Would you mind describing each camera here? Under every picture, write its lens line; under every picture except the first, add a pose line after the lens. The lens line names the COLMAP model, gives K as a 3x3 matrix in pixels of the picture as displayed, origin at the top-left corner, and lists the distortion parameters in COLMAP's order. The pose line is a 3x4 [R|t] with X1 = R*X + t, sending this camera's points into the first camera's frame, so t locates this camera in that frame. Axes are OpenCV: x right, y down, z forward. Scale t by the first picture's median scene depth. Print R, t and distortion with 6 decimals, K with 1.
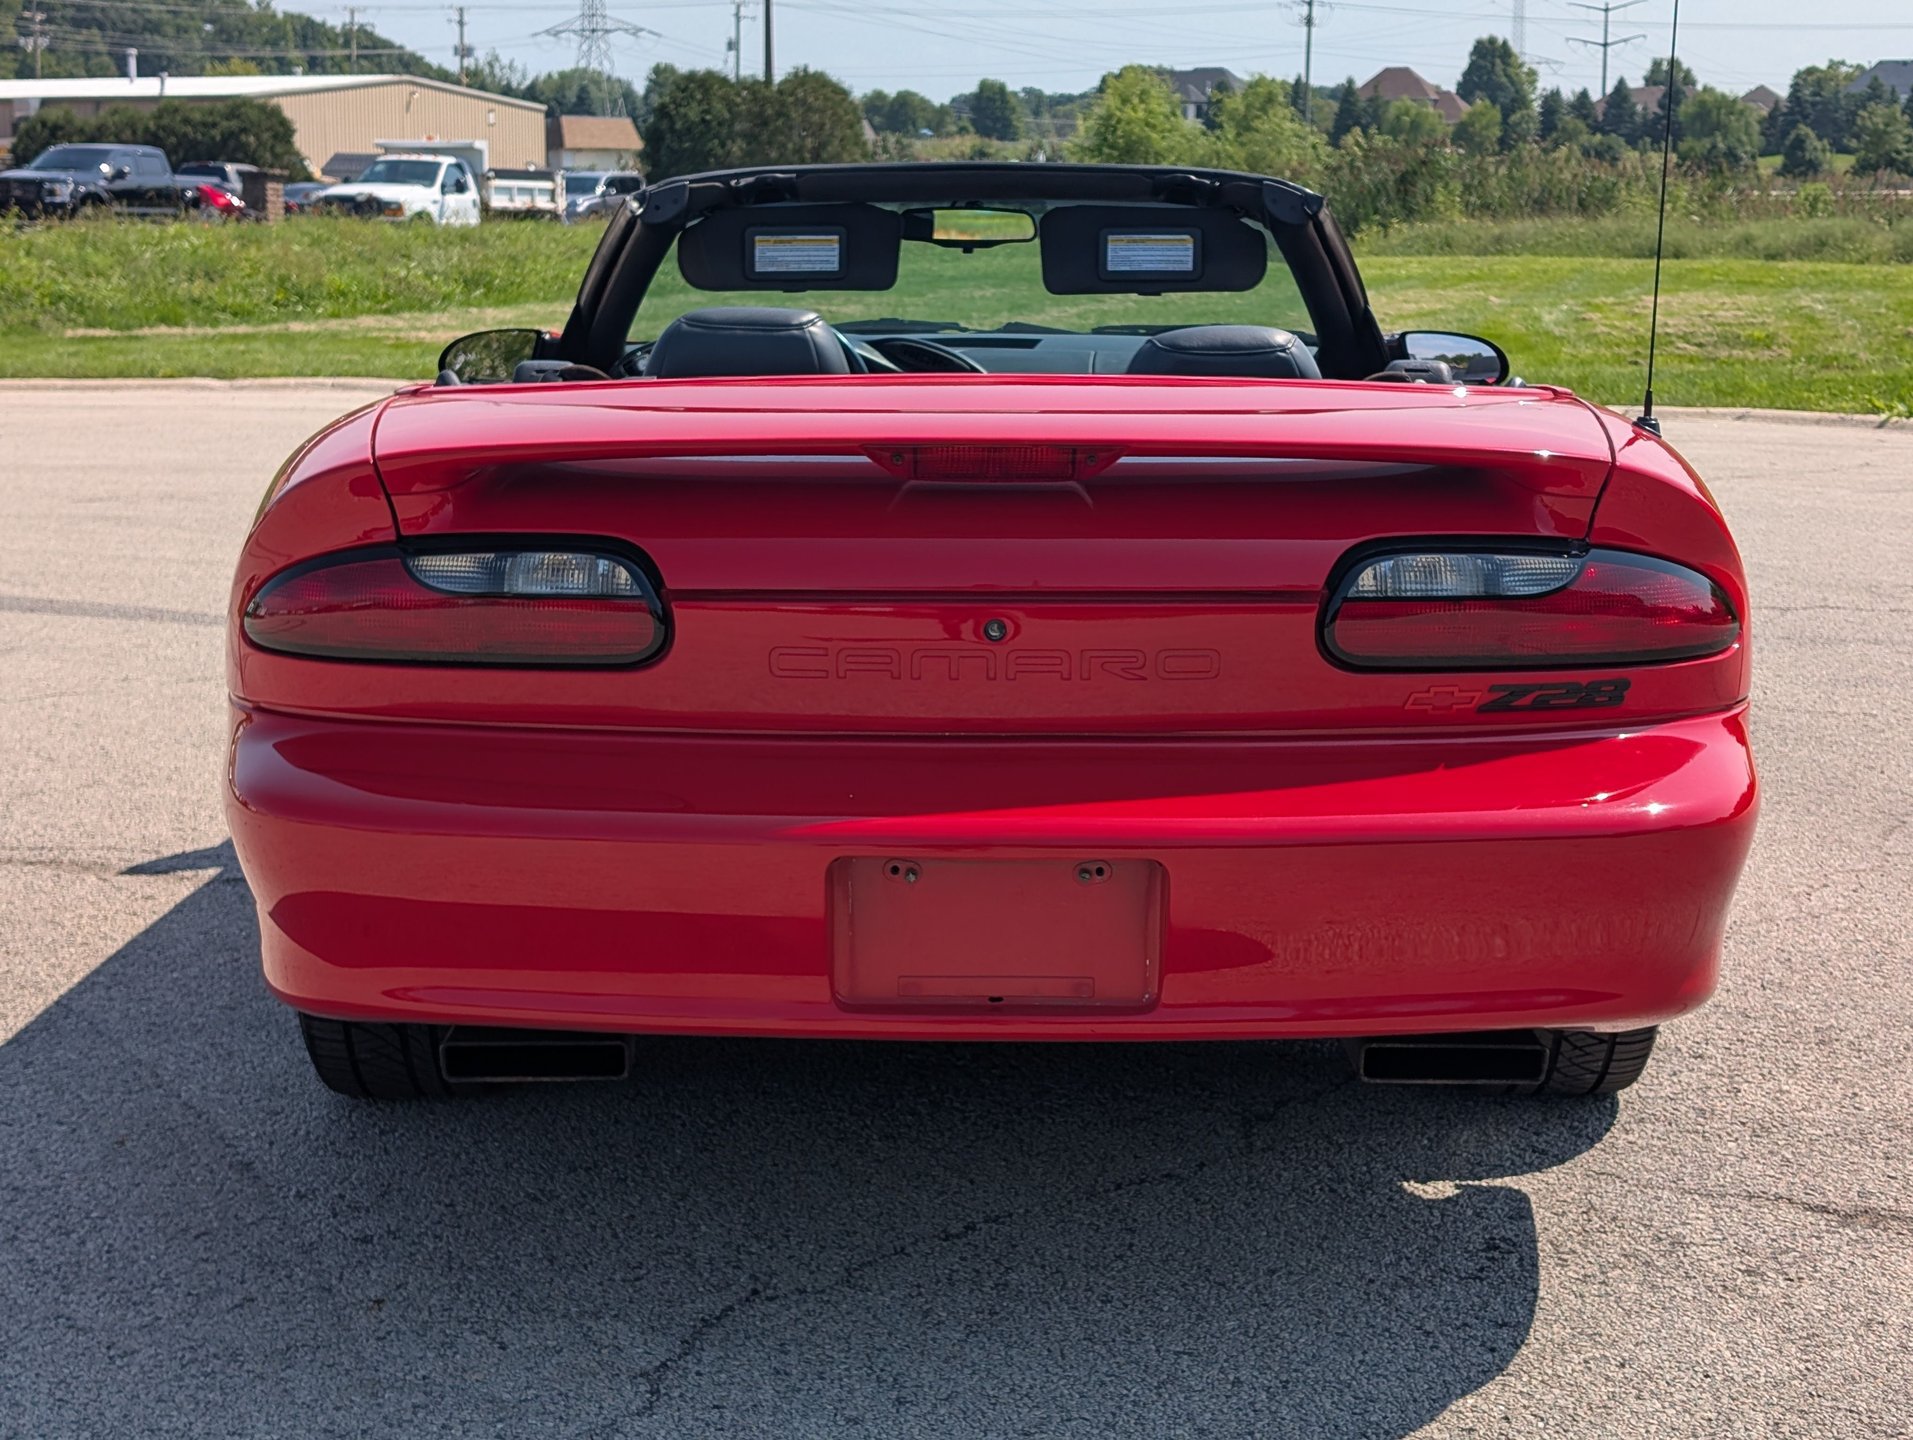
lens RADIAL K [[2961.0, 0, 646.2], [0, 2961.0, 721.9], [0, 0, 1]] dist [0.053396, 0.127091]
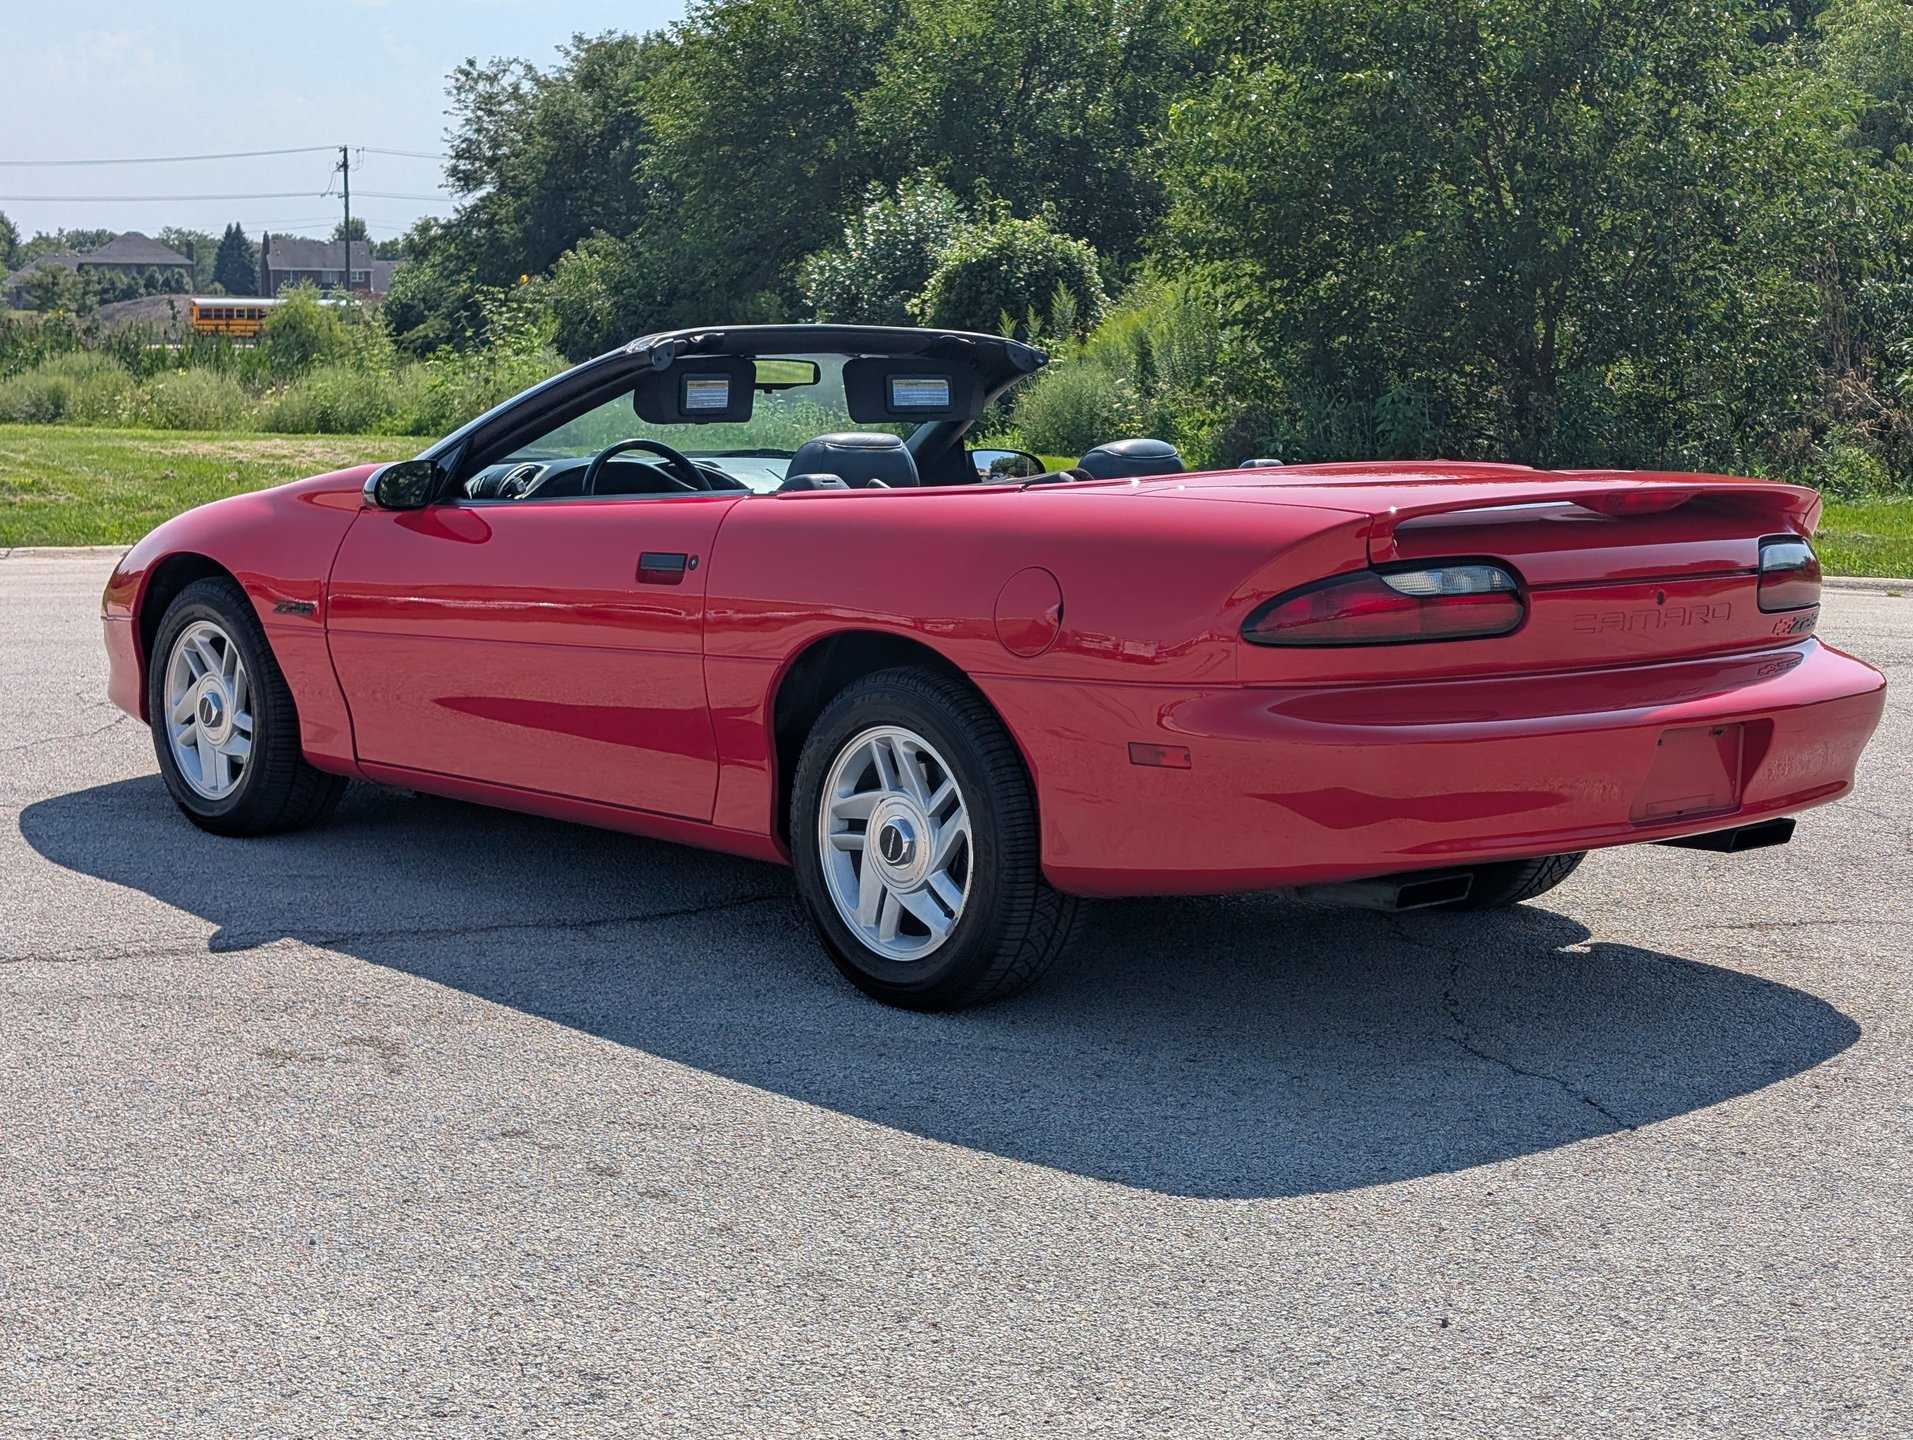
lens RADIAL K [[2815.4, 0, 956.5], [0, 2815.4, 720.0], [0, 0, 1]] dist [0.199114, -0.662378]
pose [[0.776718, -0.082782, 0.624385, -1.104992], [0.111045, 0.993795, -0.006378, 0.004551], [-0.619983, 0.074288, 0.781091, -0.028658]]
